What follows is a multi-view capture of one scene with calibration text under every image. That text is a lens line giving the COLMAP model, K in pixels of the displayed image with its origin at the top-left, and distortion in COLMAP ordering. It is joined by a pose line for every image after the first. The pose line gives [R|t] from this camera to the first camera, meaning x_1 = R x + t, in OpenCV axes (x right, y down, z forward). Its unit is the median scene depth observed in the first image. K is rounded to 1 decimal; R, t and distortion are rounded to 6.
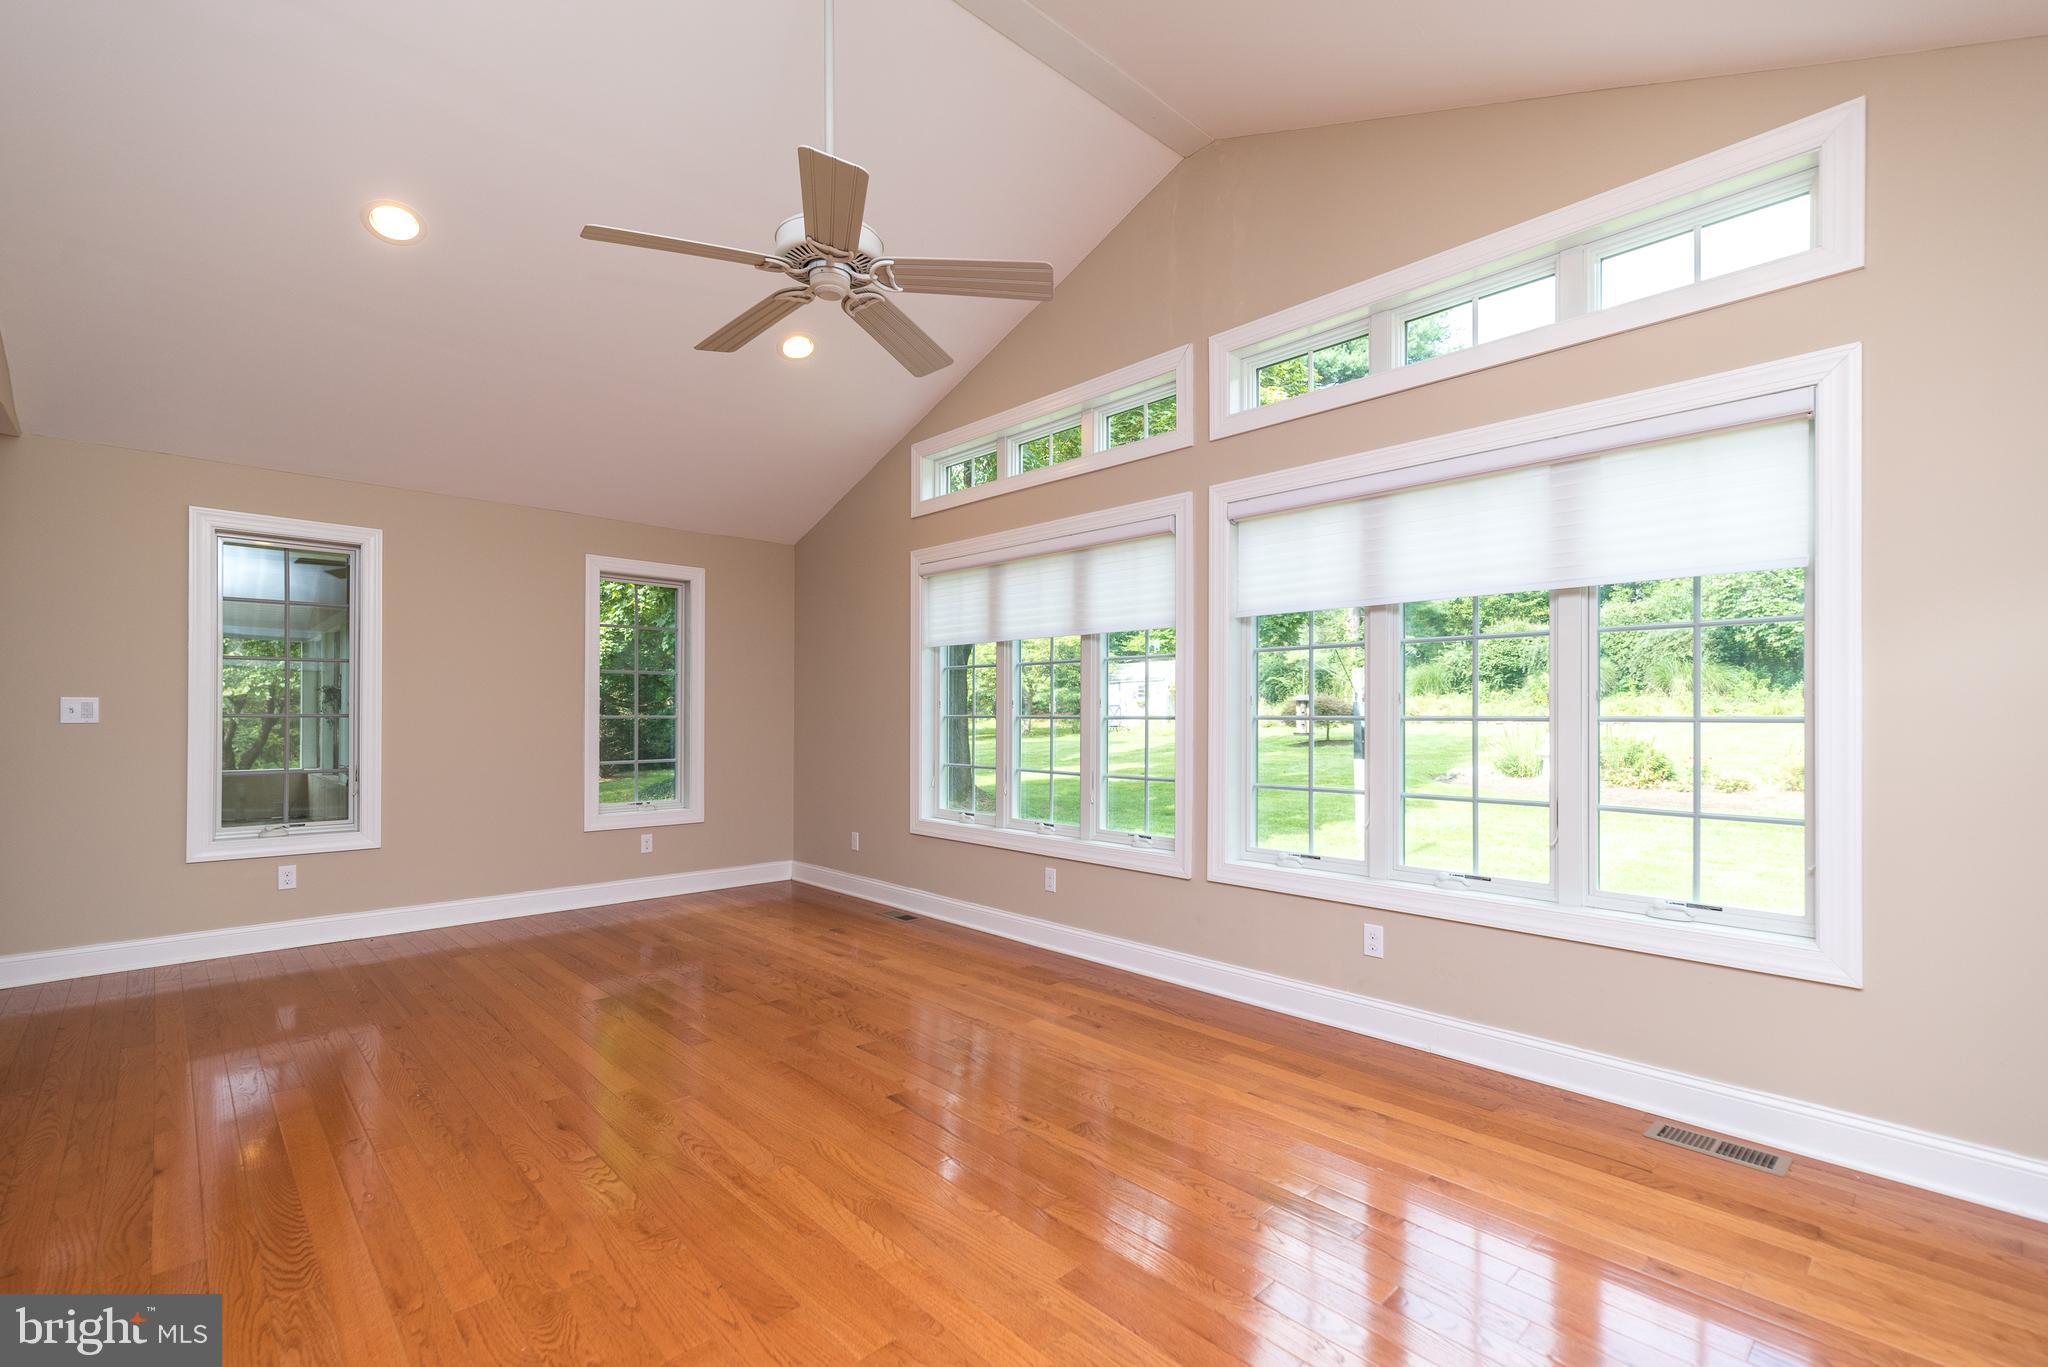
lens RADIAL K [[921.4, 0, 1037.3], [0, 921.4, 703.4], [0, 0, 1]] dist [0.002356, 0.000185]
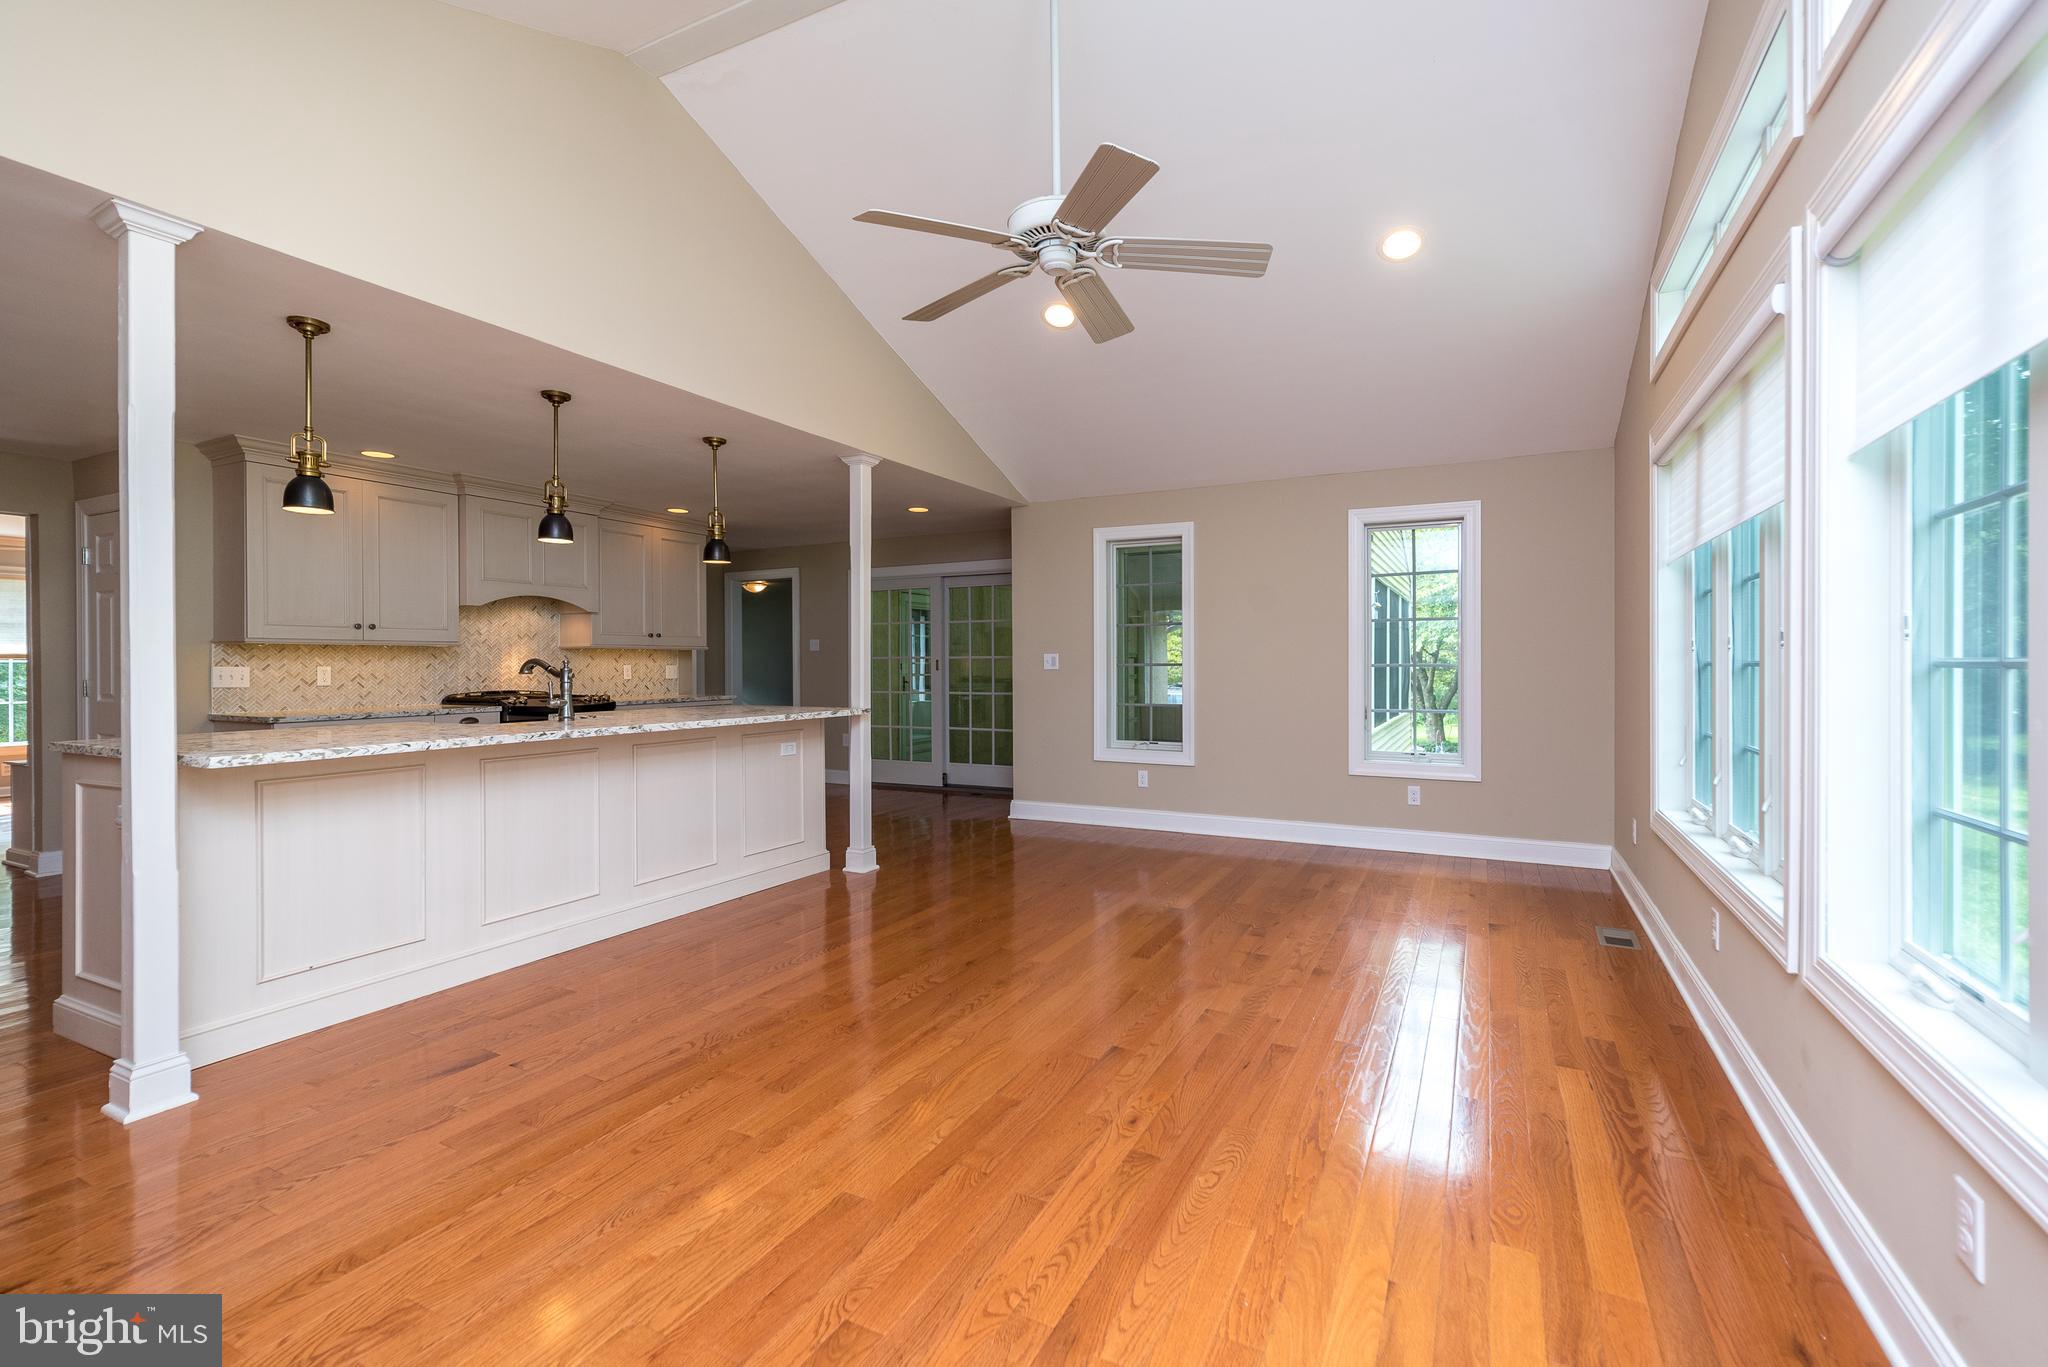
lens RADIAL K [[897.2, 0, 969.1], [0, 897.2, 667.0], [0, 0, 1]] dist [0.000482, 0.000160]
pose [[0.291323, -0.000385, -0.956625, 0.609166], [0.016007, 0.999862, 0.004472, 0.008816], [0.956491, -0.016615, 0.291288, 0.488029]]
